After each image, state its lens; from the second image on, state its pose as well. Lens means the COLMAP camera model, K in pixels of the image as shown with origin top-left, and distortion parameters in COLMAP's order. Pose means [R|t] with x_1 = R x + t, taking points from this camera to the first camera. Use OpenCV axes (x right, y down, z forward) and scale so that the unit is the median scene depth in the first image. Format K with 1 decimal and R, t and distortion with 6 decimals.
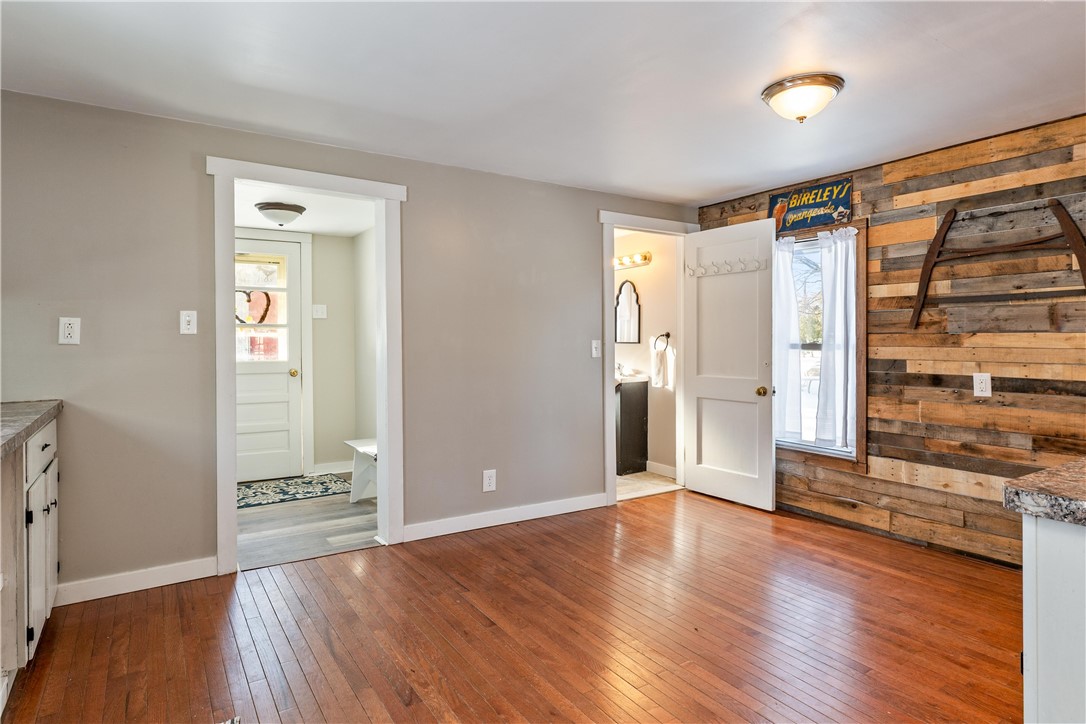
lens RADIAL K [[598.2, 0, 544.3], [0, 598.2, 344.1], [0, 0, 1]] dist [-0.000621, -0.001054]
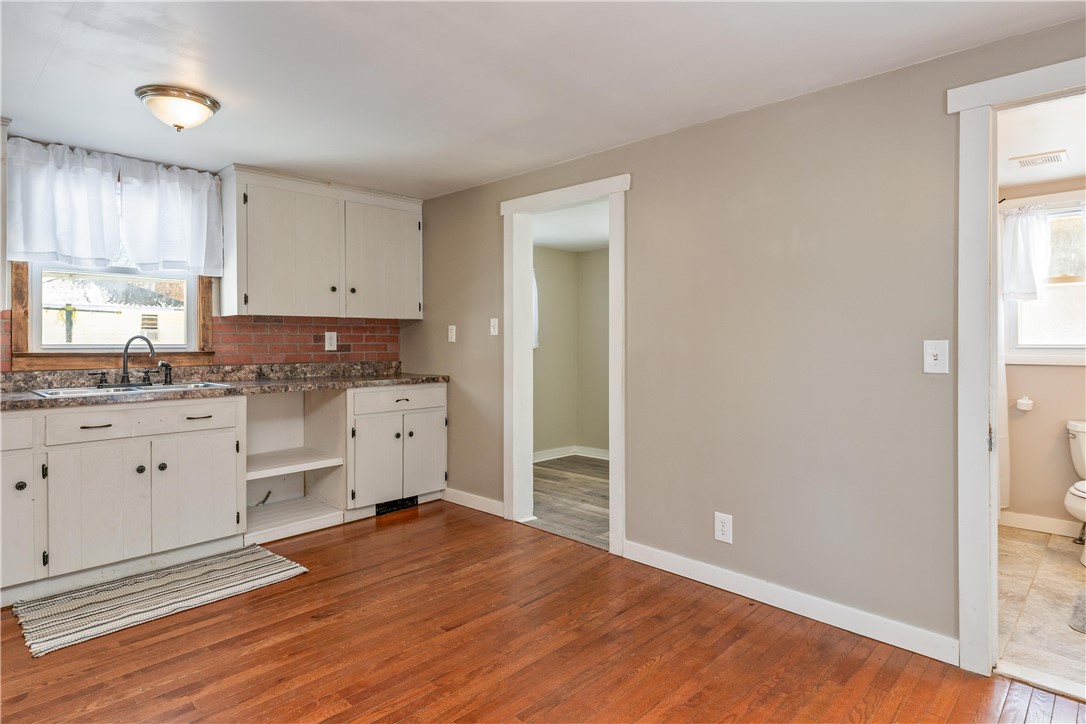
lens RADIAL K [[598.2, 0, 533.6], [0, 598.2, 344.3], [0, 0, 1]] dist [-0.000621, -0.001054]
pose [[0.216513, 0.007799, -0.976249, 1.082306], [-0.009190, 0.999940, 0.005951, -0.007389], [0.976236, 0.007683, 0.216572, 1.111016]]
